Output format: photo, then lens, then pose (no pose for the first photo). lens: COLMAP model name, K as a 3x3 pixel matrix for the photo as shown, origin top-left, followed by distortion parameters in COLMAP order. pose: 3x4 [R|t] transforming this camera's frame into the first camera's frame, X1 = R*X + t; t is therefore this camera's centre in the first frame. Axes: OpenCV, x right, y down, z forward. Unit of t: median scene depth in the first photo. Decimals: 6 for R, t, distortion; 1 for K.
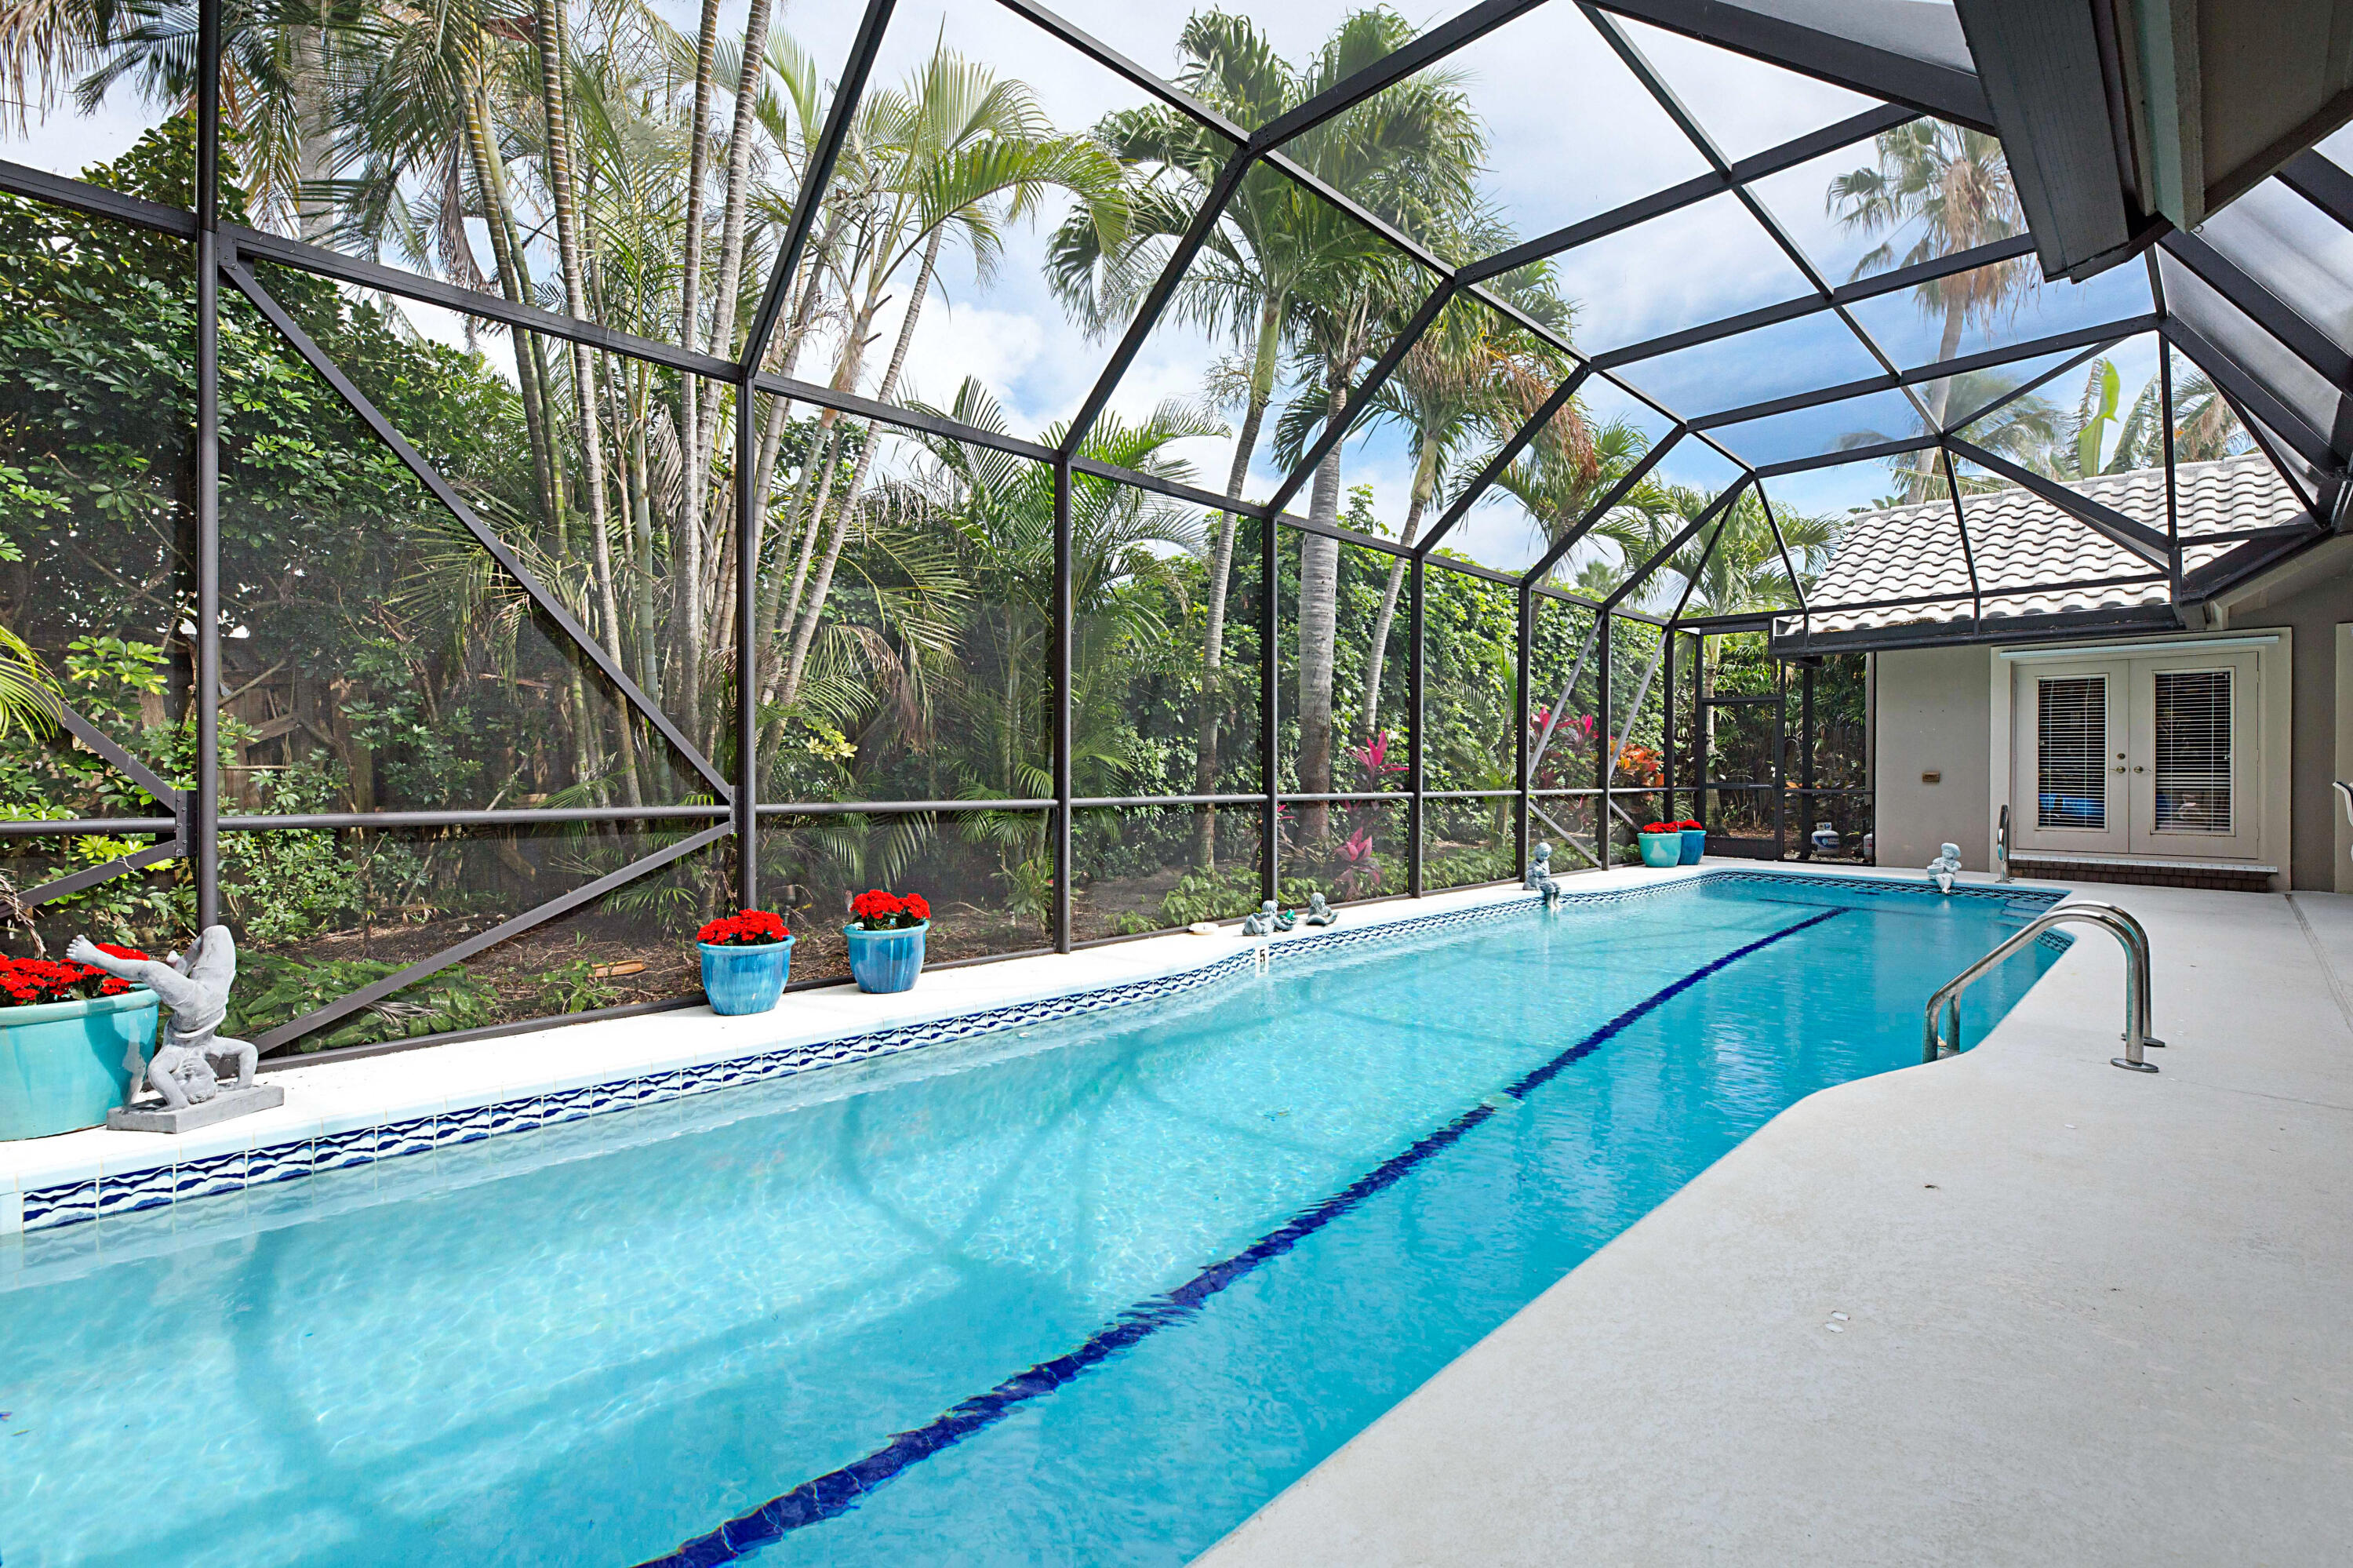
lens RADIAL K [[1009.8, 0, 1183.2], [0, 1009.8, 771.7], [0, 0, 1]] dist [-0.003439, -0.000126]
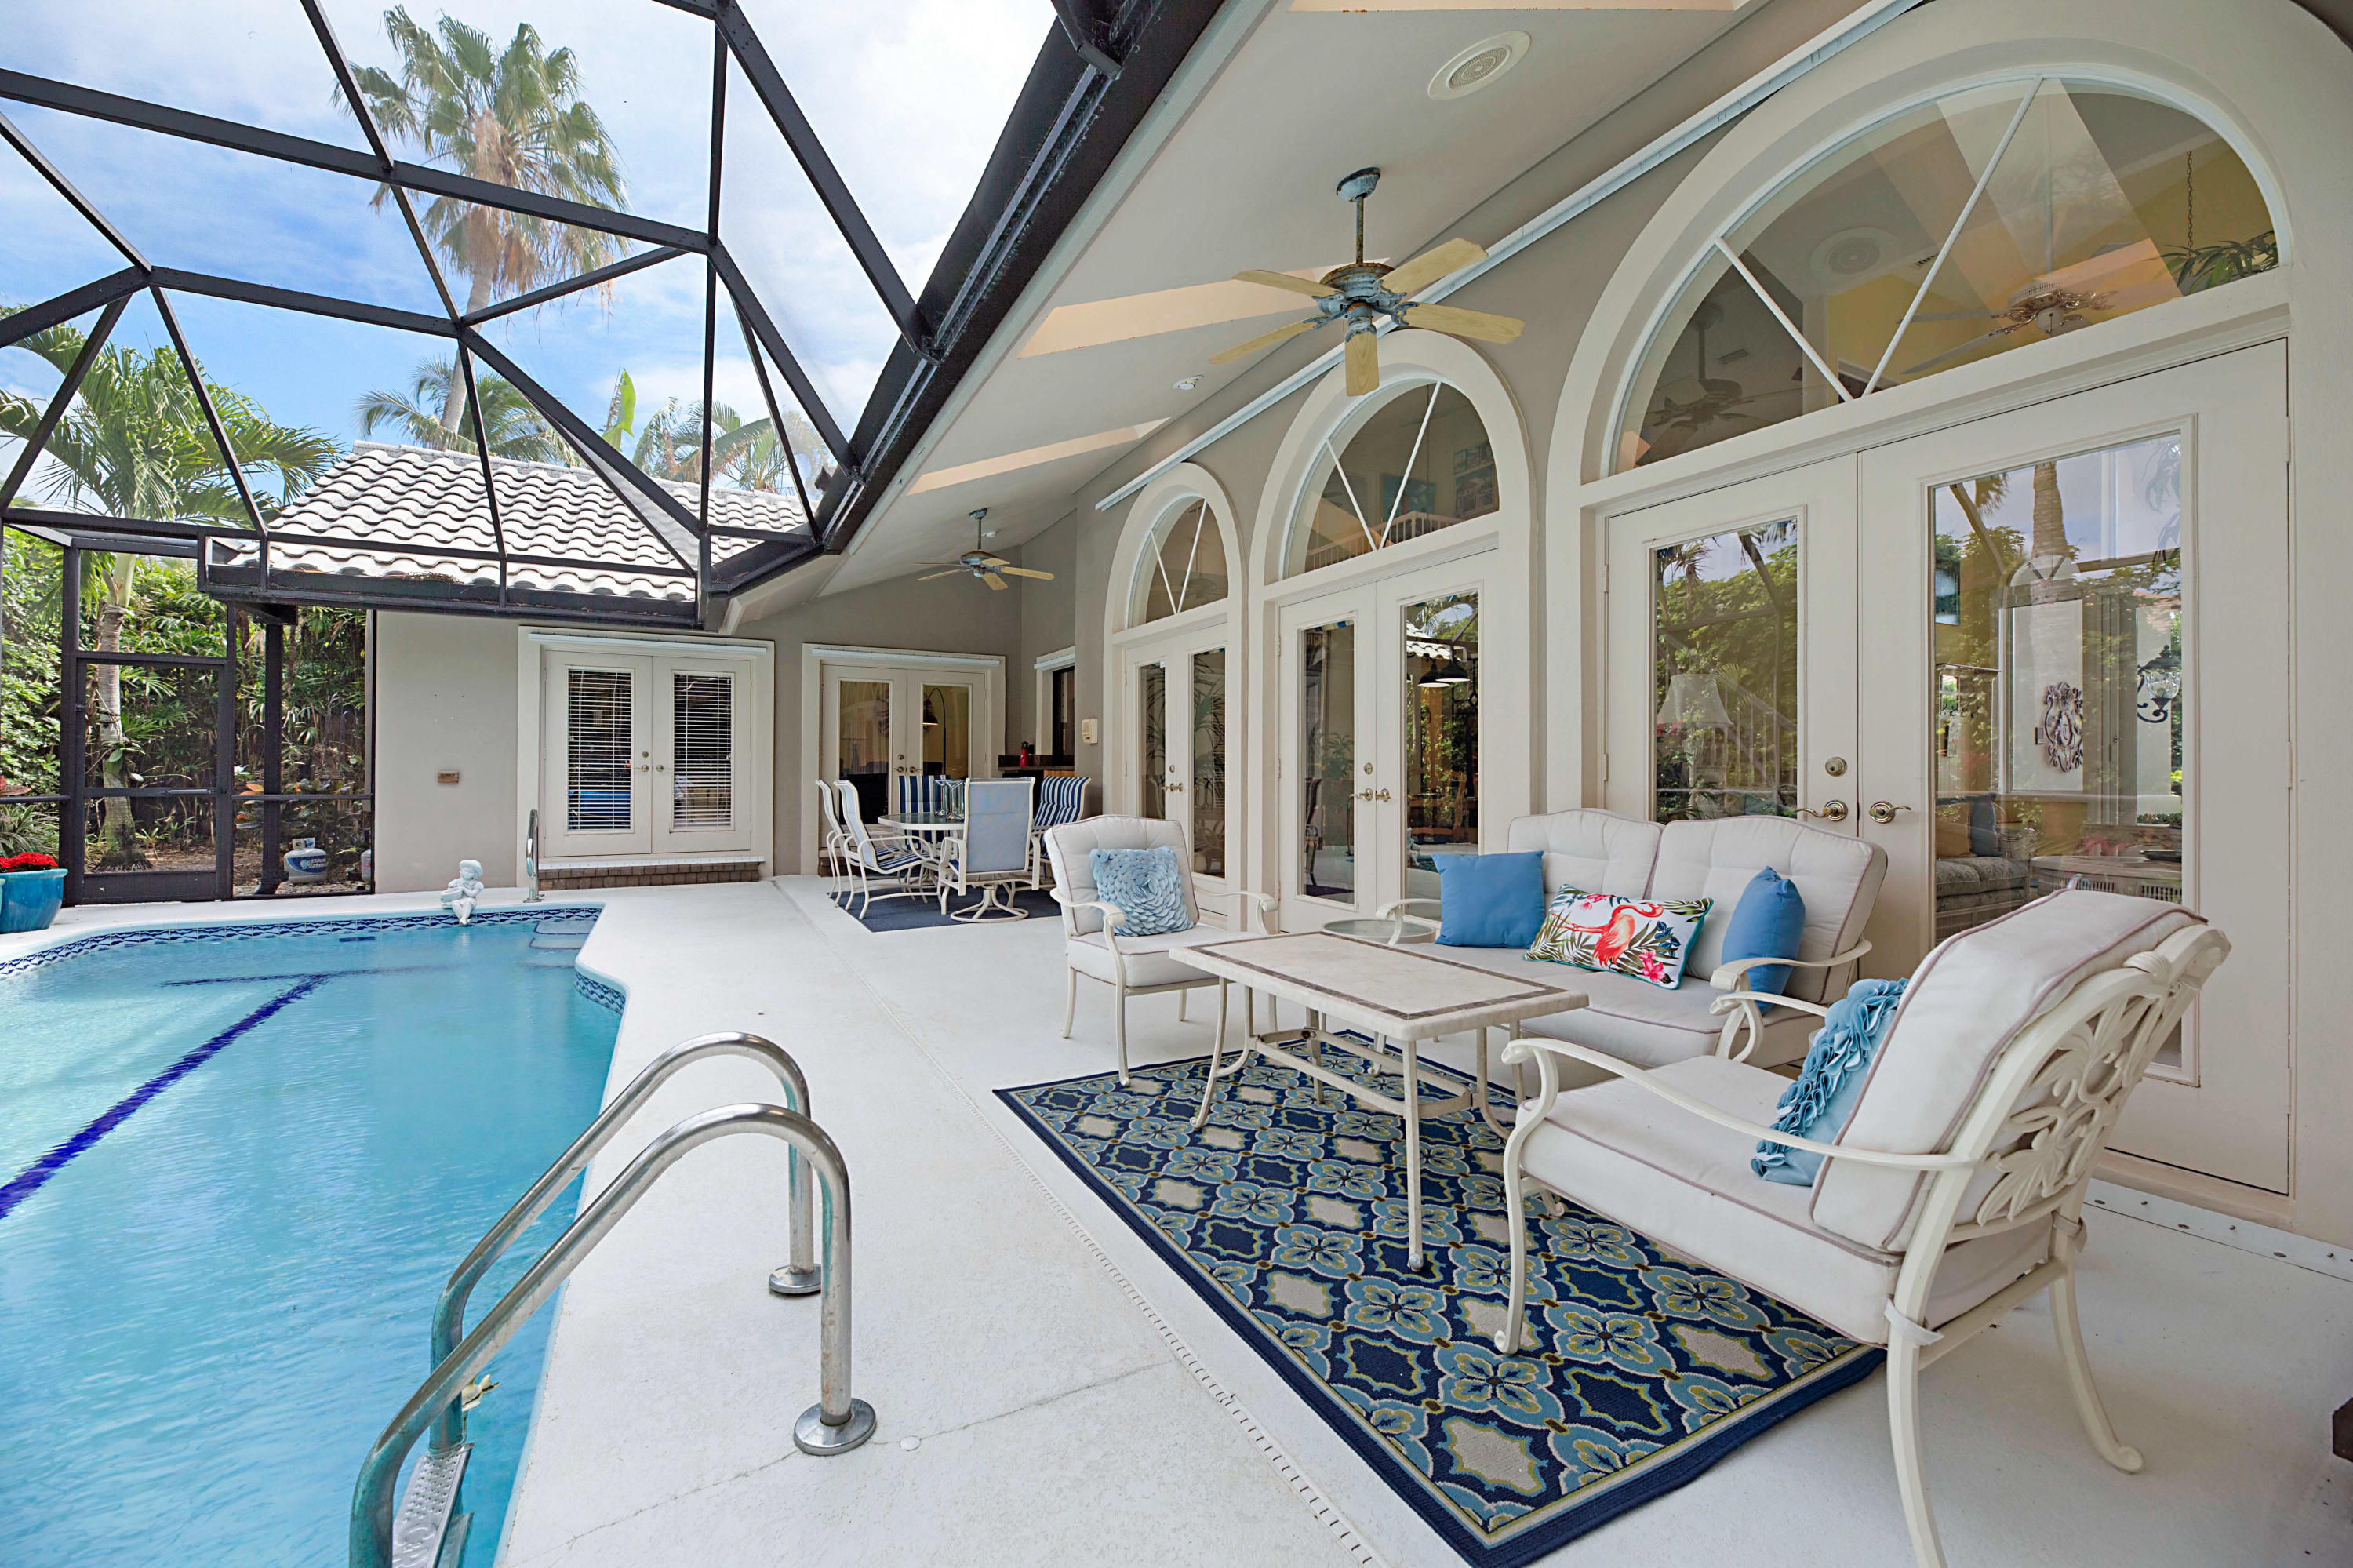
lens RADIAL K [[943.5, 0, 1179.1], [0, 943.5, 771.0], [0, 0, 1]] dist [-0.002794, -0.002370]
pose [[0.279035, 0.000052, 0.960281, 0.192641], [-0.002419, 0.999997, 0.000648, -0.001190], [-0.960278, -0.002503, 0.279034, 0.240923]]
